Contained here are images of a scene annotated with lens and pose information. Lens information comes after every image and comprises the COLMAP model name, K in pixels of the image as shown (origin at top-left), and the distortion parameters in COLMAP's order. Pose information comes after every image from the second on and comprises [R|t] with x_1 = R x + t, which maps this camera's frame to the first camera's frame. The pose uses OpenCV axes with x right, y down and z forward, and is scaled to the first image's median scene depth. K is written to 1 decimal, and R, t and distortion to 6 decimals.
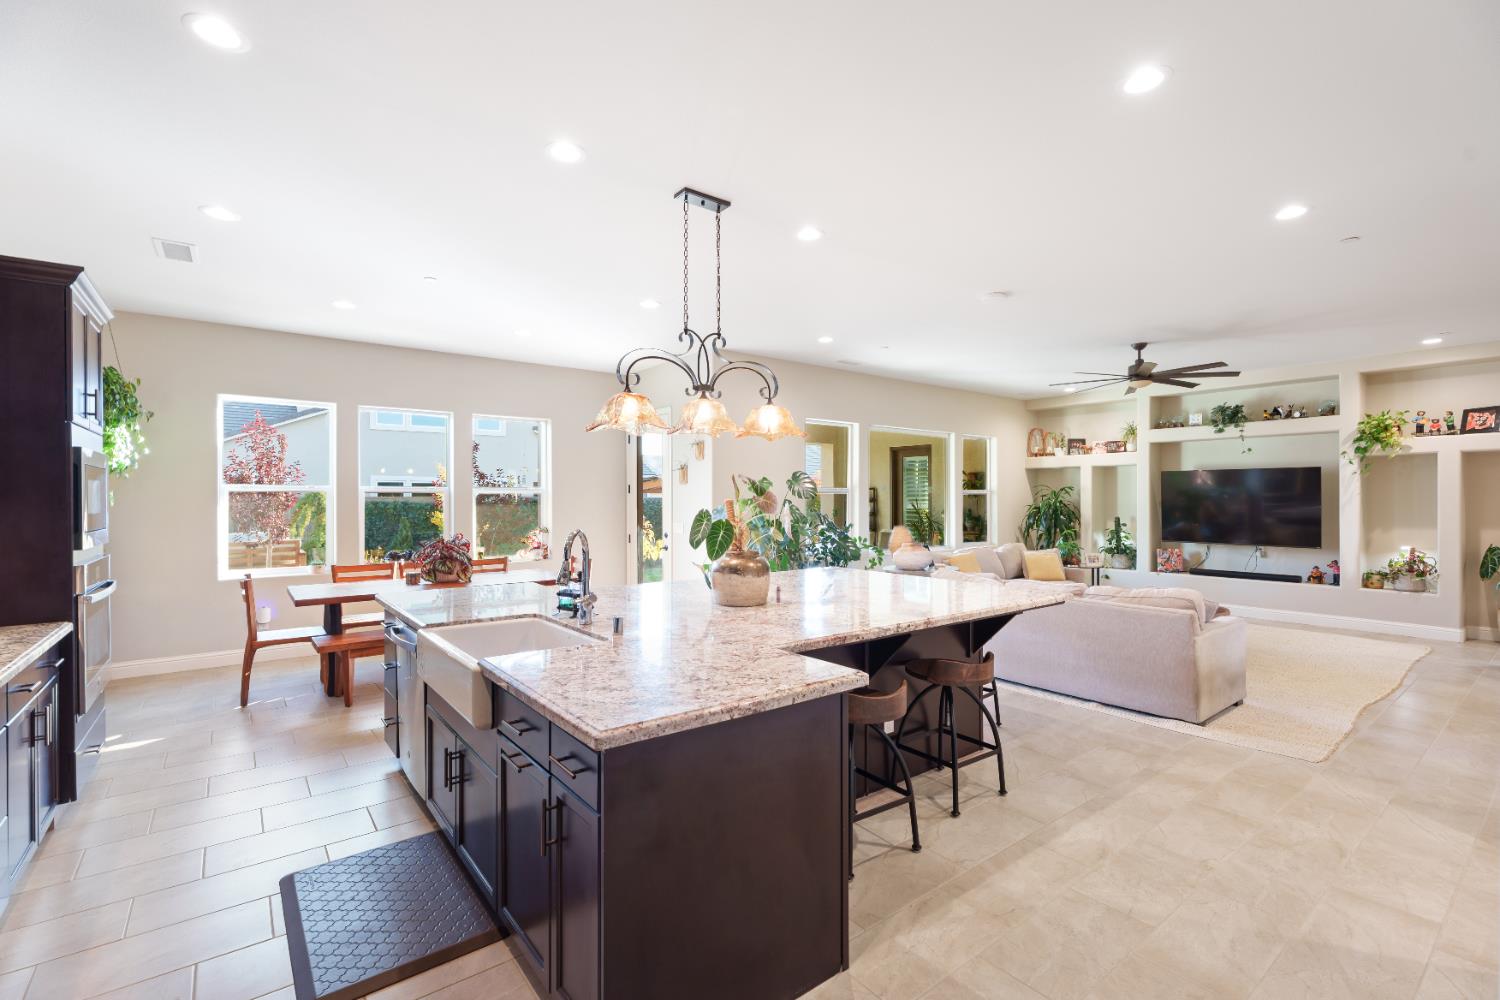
lens RADIAL K [[675.8, 0, 738.6], [0, 675.8, 500.2], [0, 0, 1]] dist [0.010541, -0.005495]
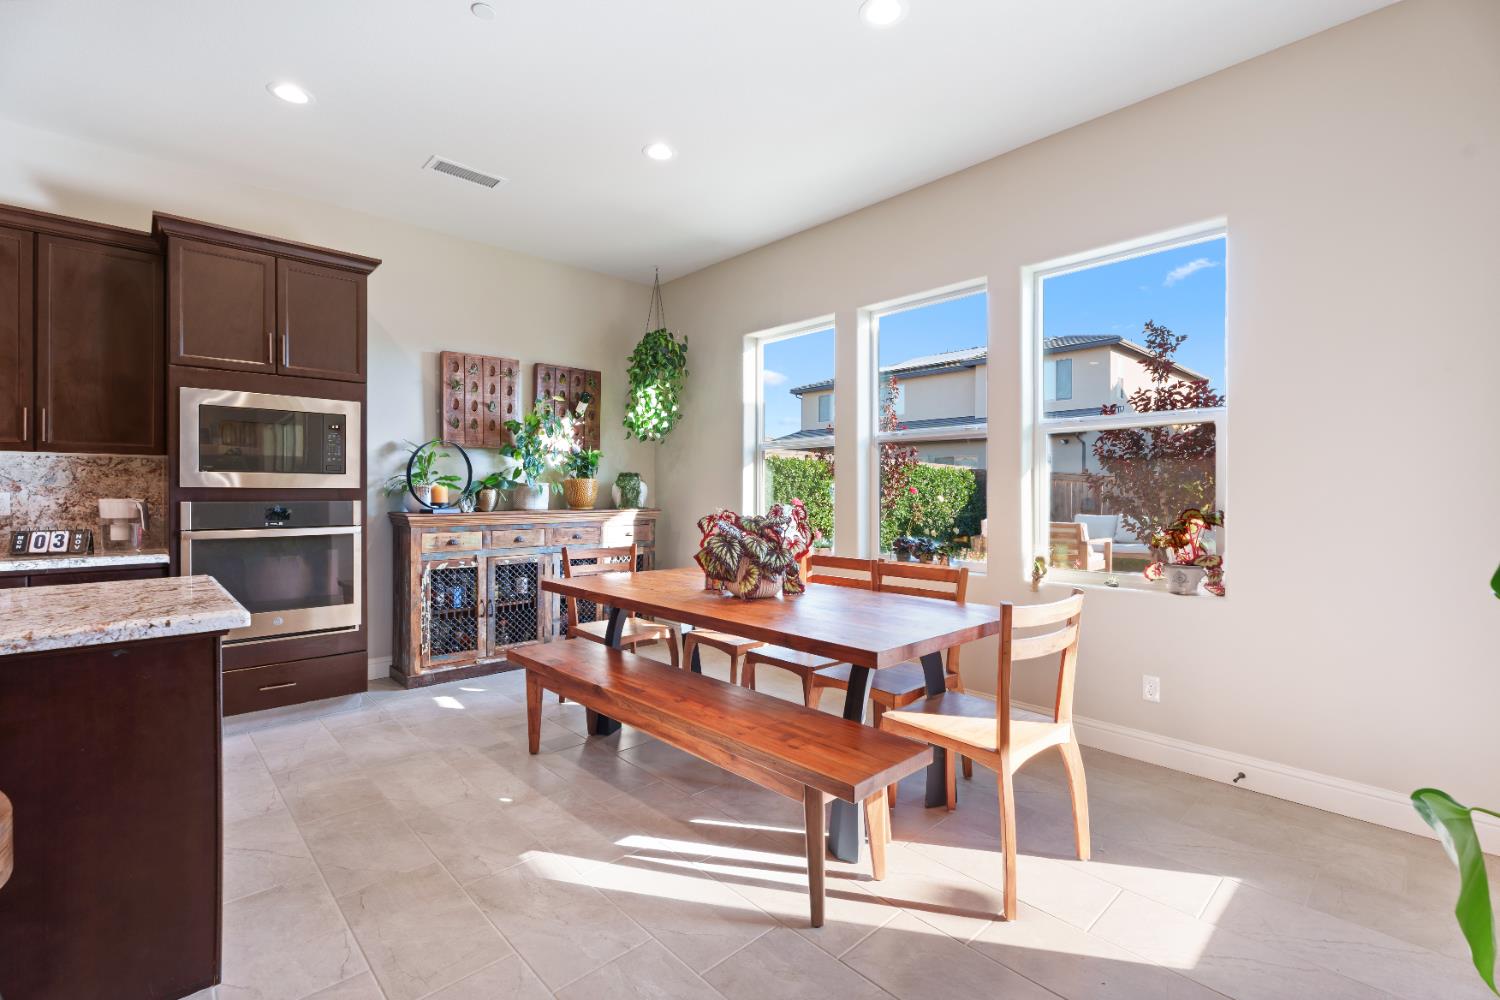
lens RADIAL K [[675.8, 0, 746.4], [0, 675.8, 486.9], [0, 0, 1]] dist [0.010541, -0.005495]
pose [[0.085448, -0.004883, -0.996331, 0.065624], [-0.005744, 0.999969, -0.005394, 0.030355], [0.996326, 0.006184, 0.085417, 0.718689]]
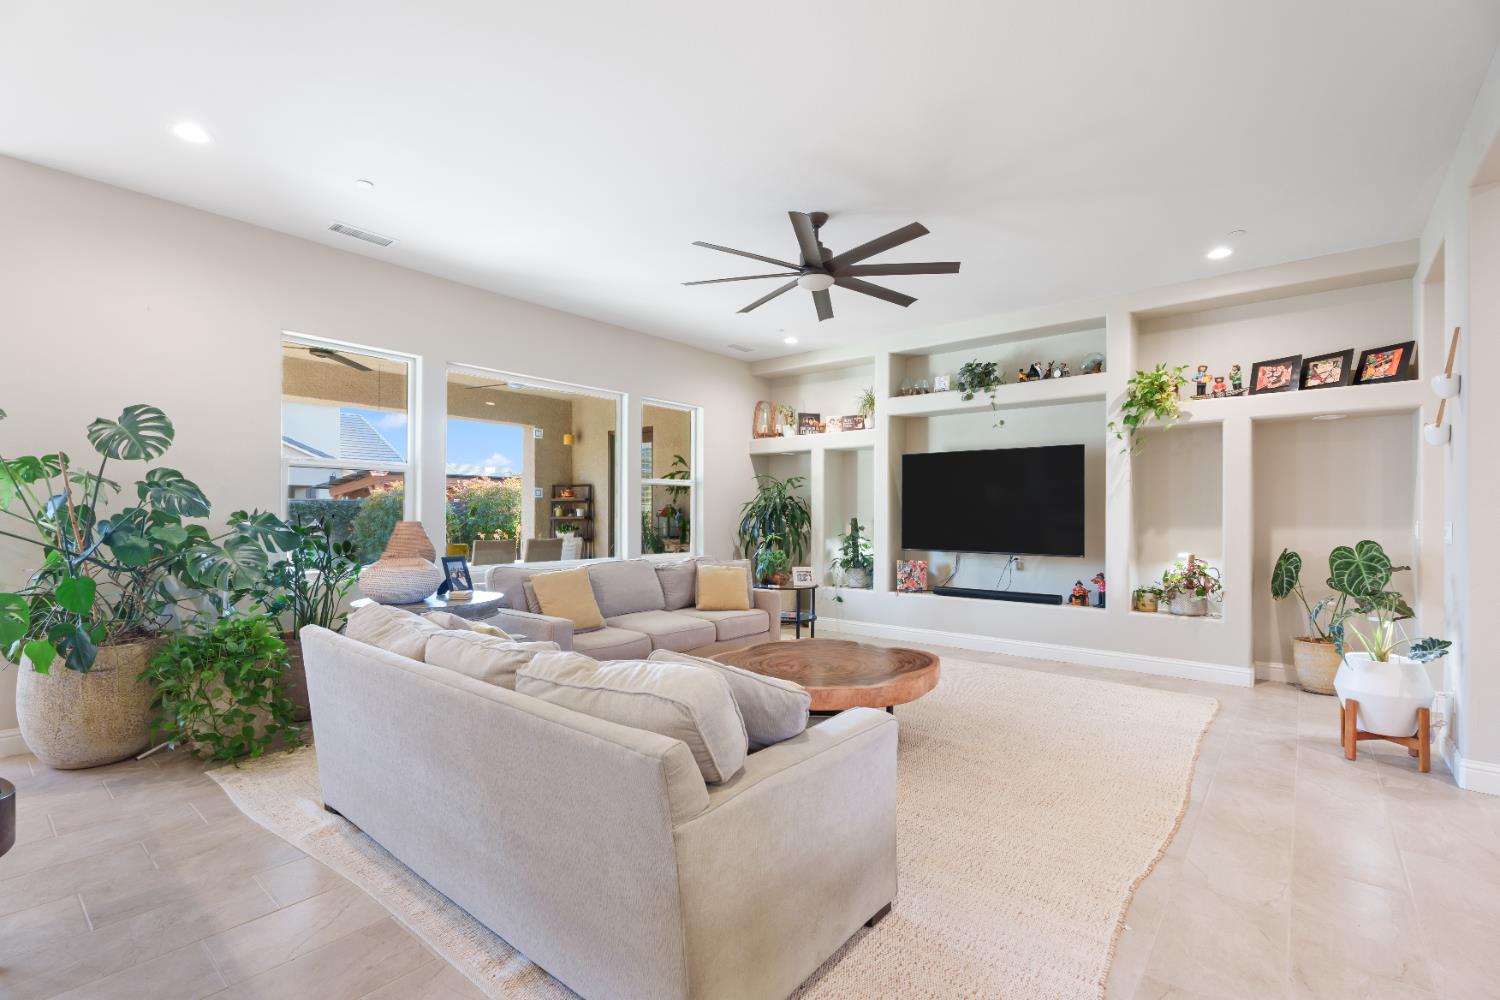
lens RADIAL K [[675.8, 0, 748.2], [0, 675.8, 513.5], [0, 0, 1]] dist [0.010541, -0.005495]
pose [[0.975616, 0.007124, 0.219371, 0.349267], [-0.005980, 0.999965, -0.005878, 0.030917], [-0.219405, 0.004423, 0.975624, 0.373666]]
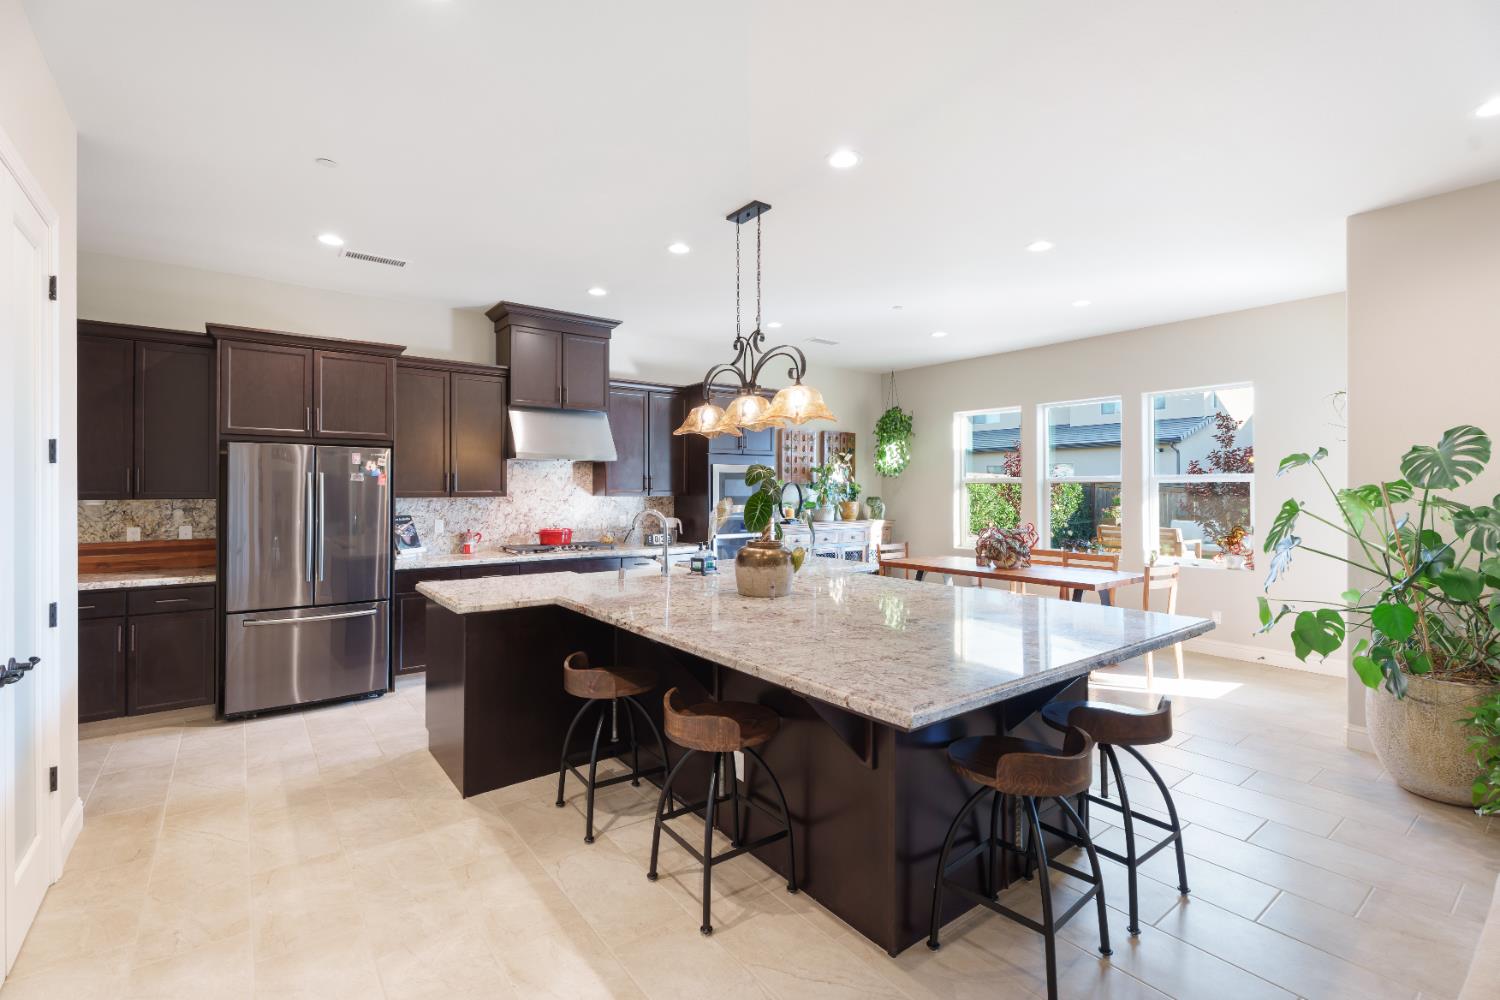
lens RADIAL K [[675.8, 0, 751.8], [0, 675.8, 476.4], [0, 0, 1]] dist [0.010541, -0.005495]
pose [[-0.013301, -0.017920, -0.999751, 0.473275], [-0.003914, 0.999833, -0.017869, -0.000682], [0.999904, 0.003676, -0.013369, 0.468726]]
